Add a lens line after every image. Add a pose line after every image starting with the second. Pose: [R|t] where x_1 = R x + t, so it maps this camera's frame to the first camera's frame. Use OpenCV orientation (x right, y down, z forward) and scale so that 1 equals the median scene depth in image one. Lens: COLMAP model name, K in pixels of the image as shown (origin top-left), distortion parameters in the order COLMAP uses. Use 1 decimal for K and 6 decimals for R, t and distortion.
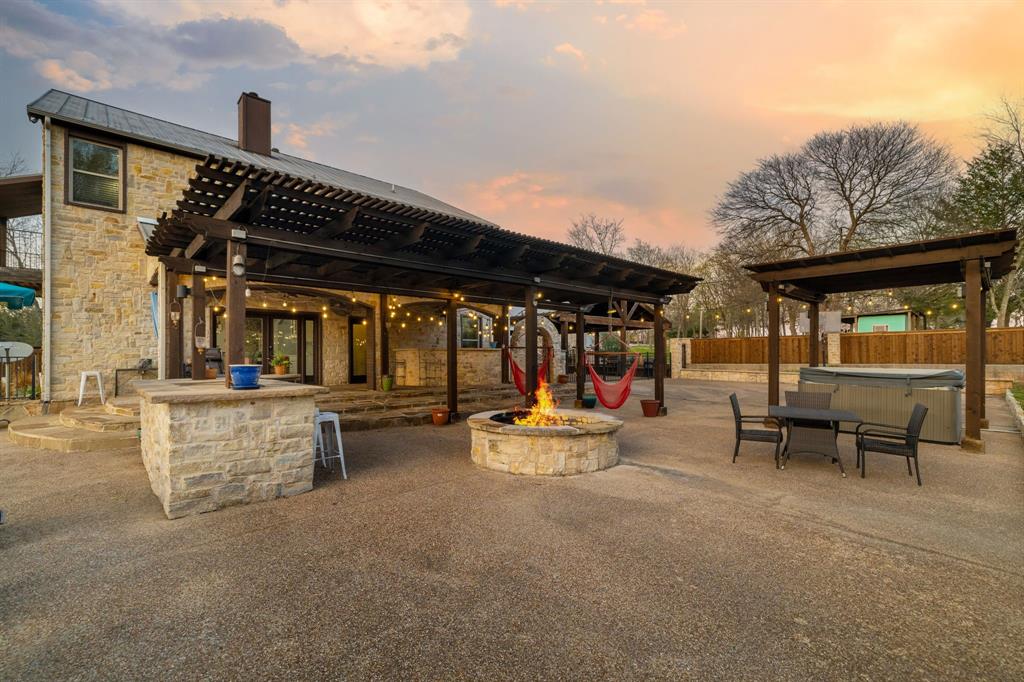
lens RADIAL K [[447.3, 0, 512.0], [0, 447.3, 341.0], [0, 0, 1]] dist [-0.000121, 0.000045]
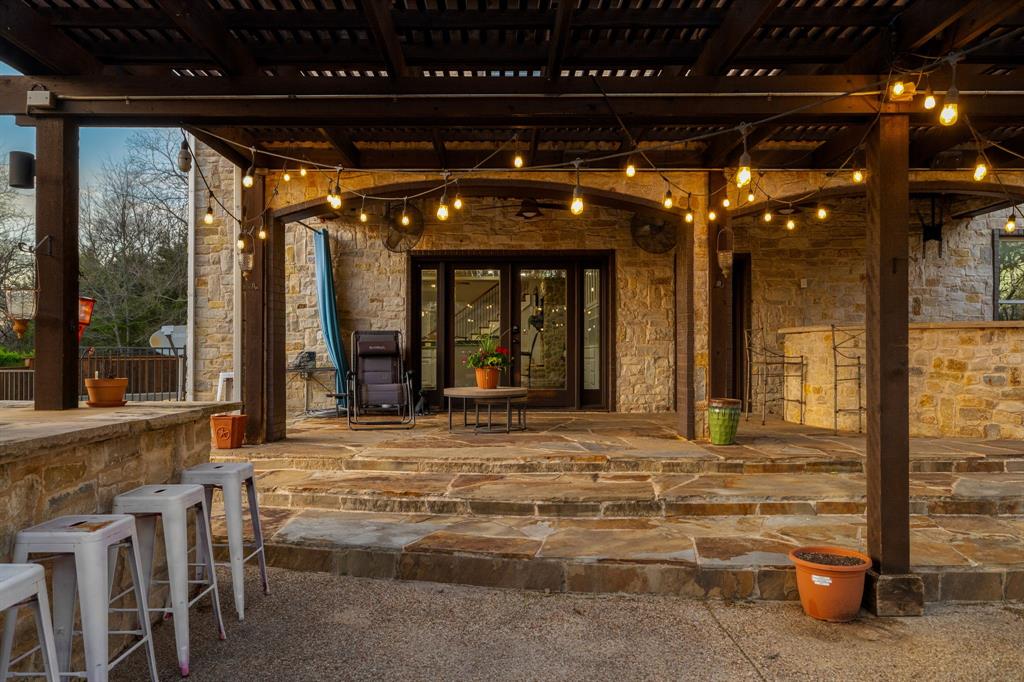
lens RADIAL K [[748.3, 0, 508.8], [0, 748.3, 344.4], [0, 0, 1]] dist [-0.000406, 0.001489]
pose [[0.748645, -0.002382, -0.662966, -0.012412], [0.021190, 0.999569, 0.020337, 0.018343], [0.662632, -0.029274, 0.748373, 0.493014]]
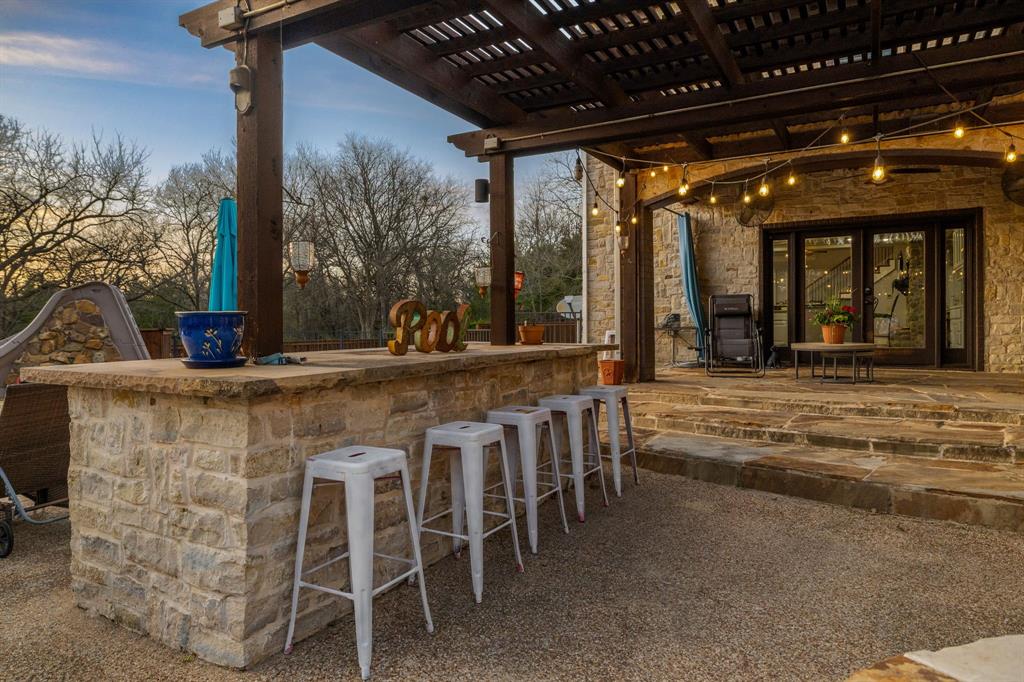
lens RADIAL K [[649.9, 0, 507.9], [0, 649.9, 320.4], [0, 0, 1]] dist [-0.000794, -0.000434]
pose [[0.319060, 0.000642, -0.947734, 0.043082], [0.038832, 0.999151, 0.013750, 0.028164], [0.946938, -0.041189, 0.318765, 0.467912]]
